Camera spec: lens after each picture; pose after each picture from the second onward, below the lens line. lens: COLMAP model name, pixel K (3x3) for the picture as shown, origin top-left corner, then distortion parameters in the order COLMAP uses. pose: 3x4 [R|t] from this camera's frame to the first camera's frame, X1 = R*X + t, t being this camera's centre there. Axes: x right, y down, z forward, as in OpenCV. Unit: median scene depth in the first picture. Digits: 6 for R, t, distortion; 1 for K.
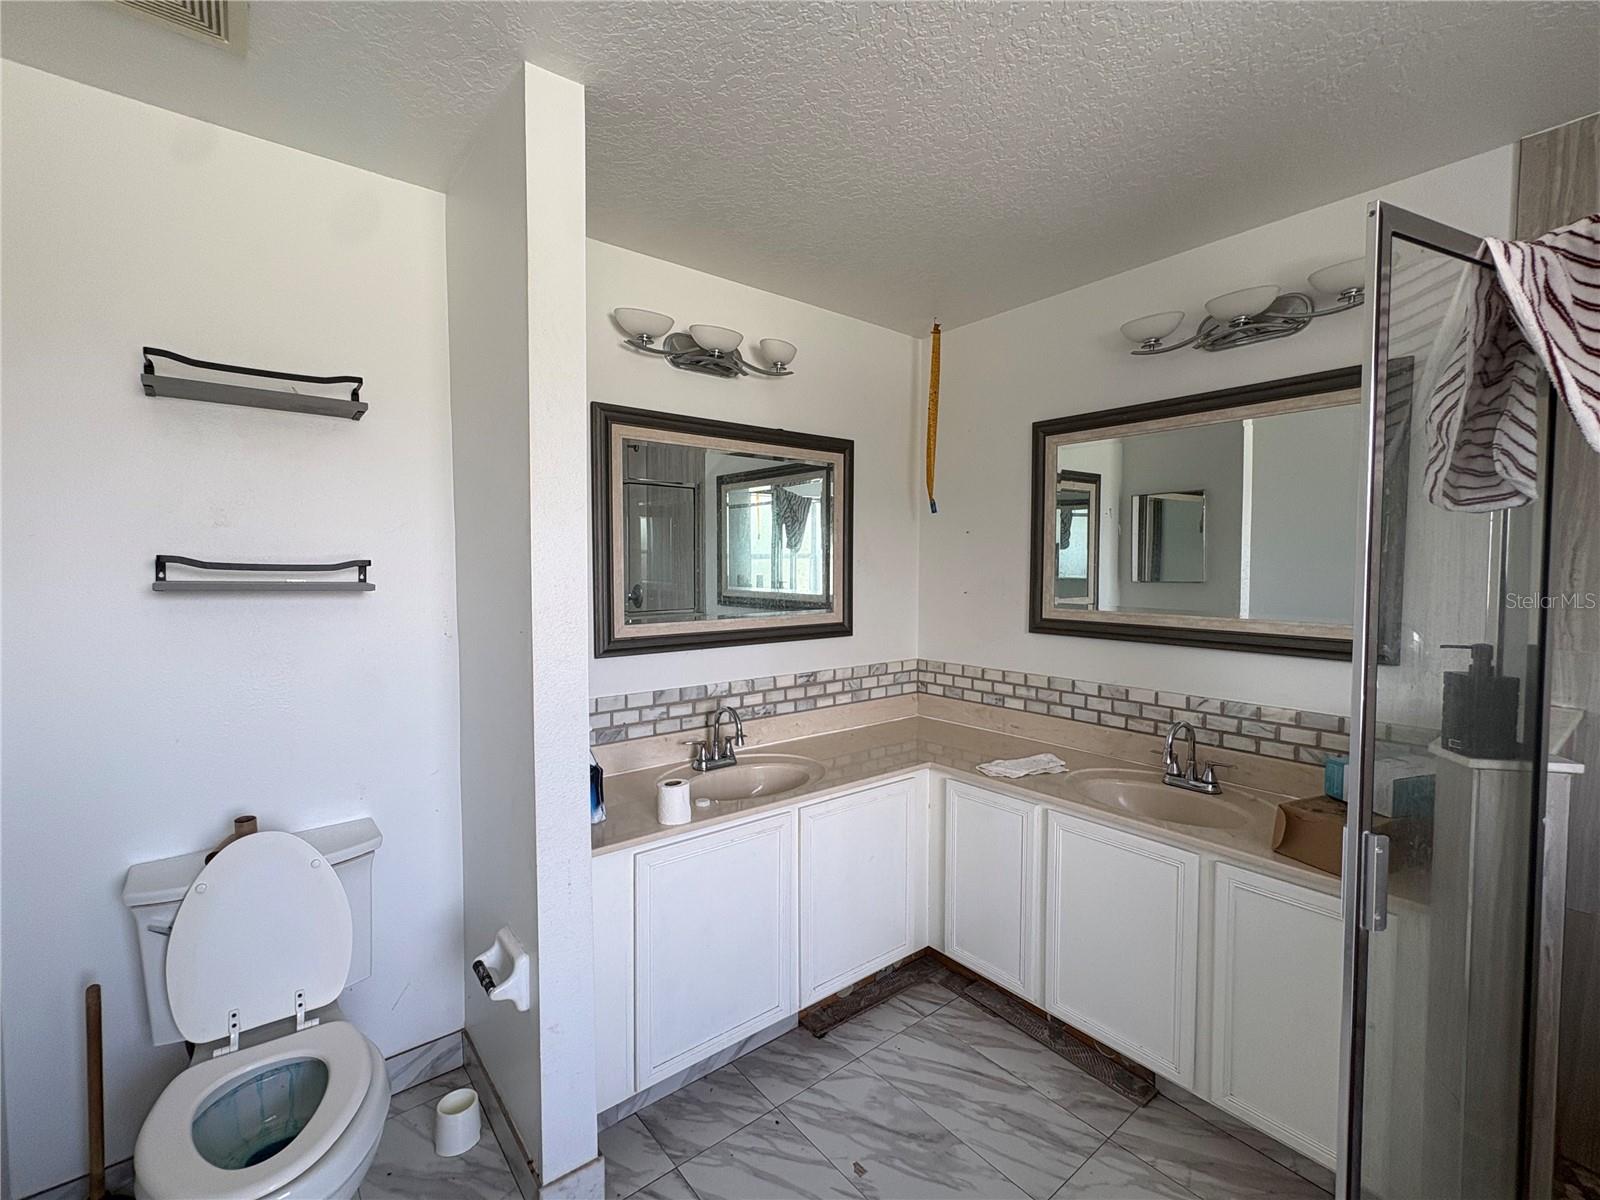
lens RADIAL K [[701.9, 0, 802.8], [0, 701.9, 597.7], [0, 0, 1]] dist [-0.000679, 0.000419]
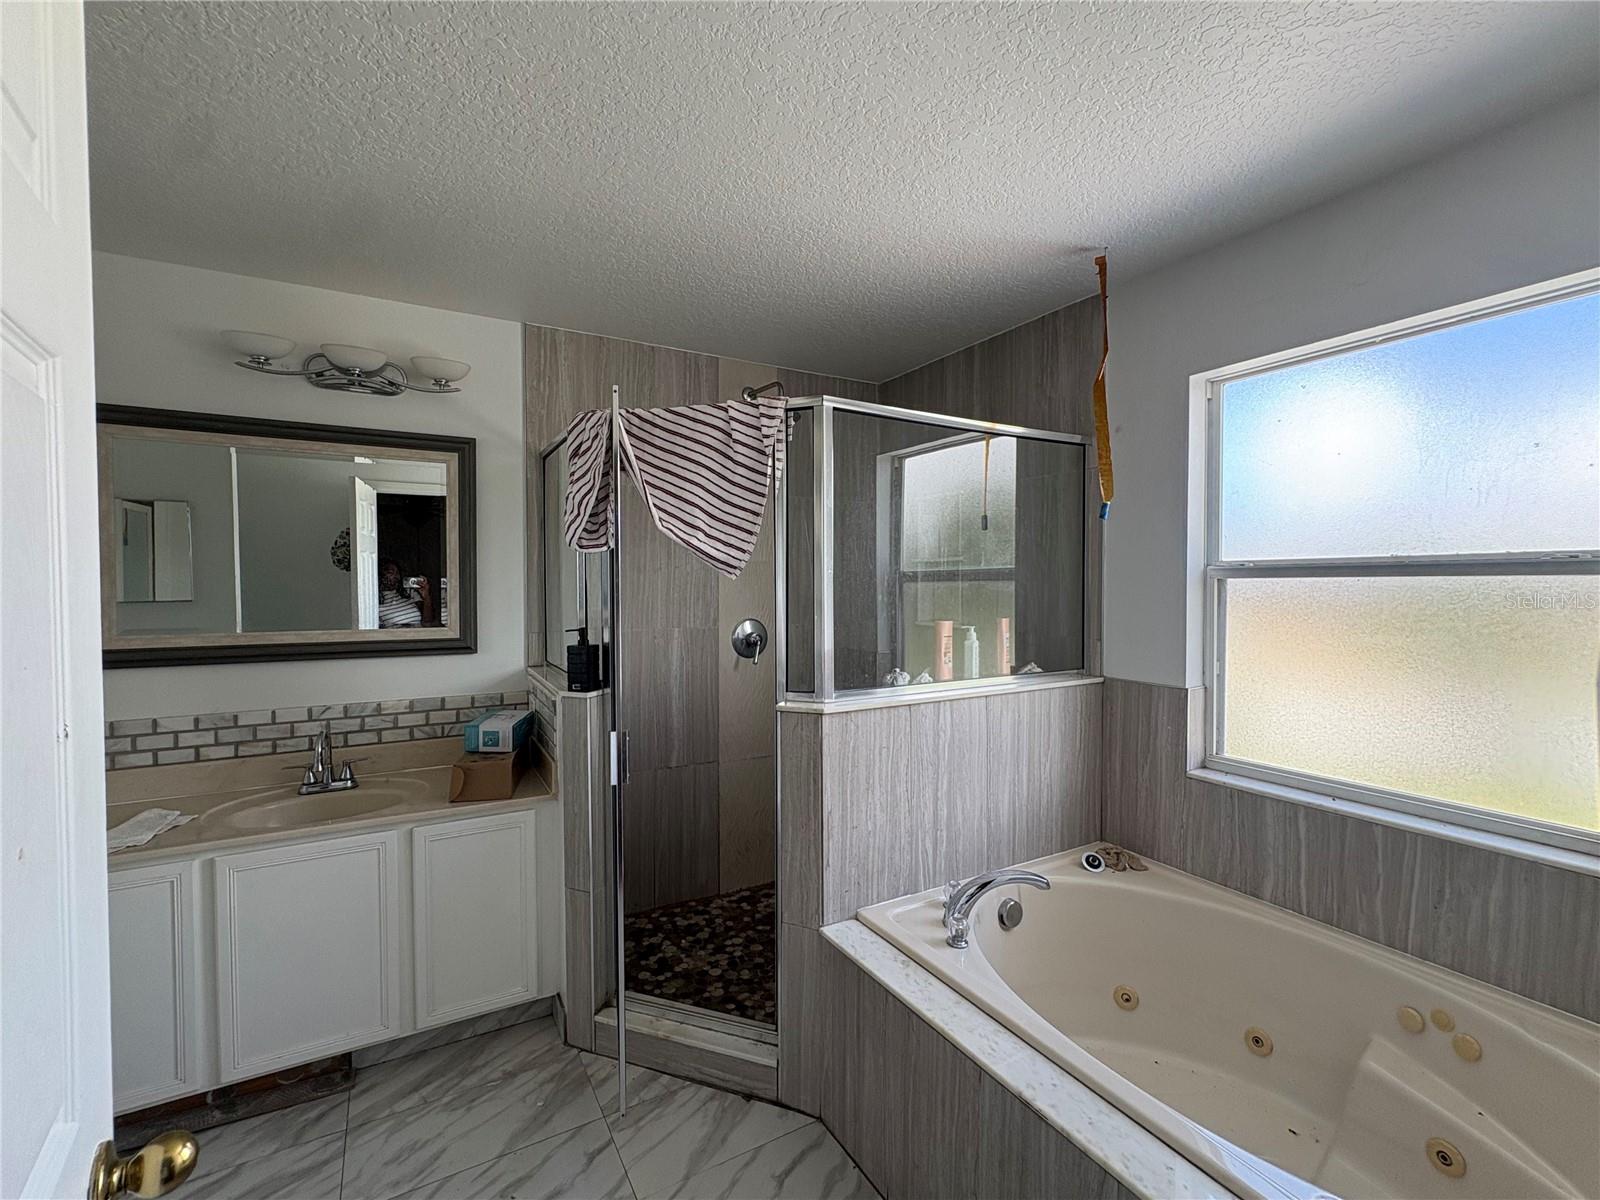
lens RADIAL K [[701.9, 0, 804.2], [0, 701.9, 596.3], [0, 0, 1]] dist [-0.000679, 0.000419]
pose [[0.149512, -0.021311, 0.988530, -0.406586], [0.047752, 0.998757, 0.014309, -0.006285], [-0.987606, 0.045065, 0.150344, 0.111723]]
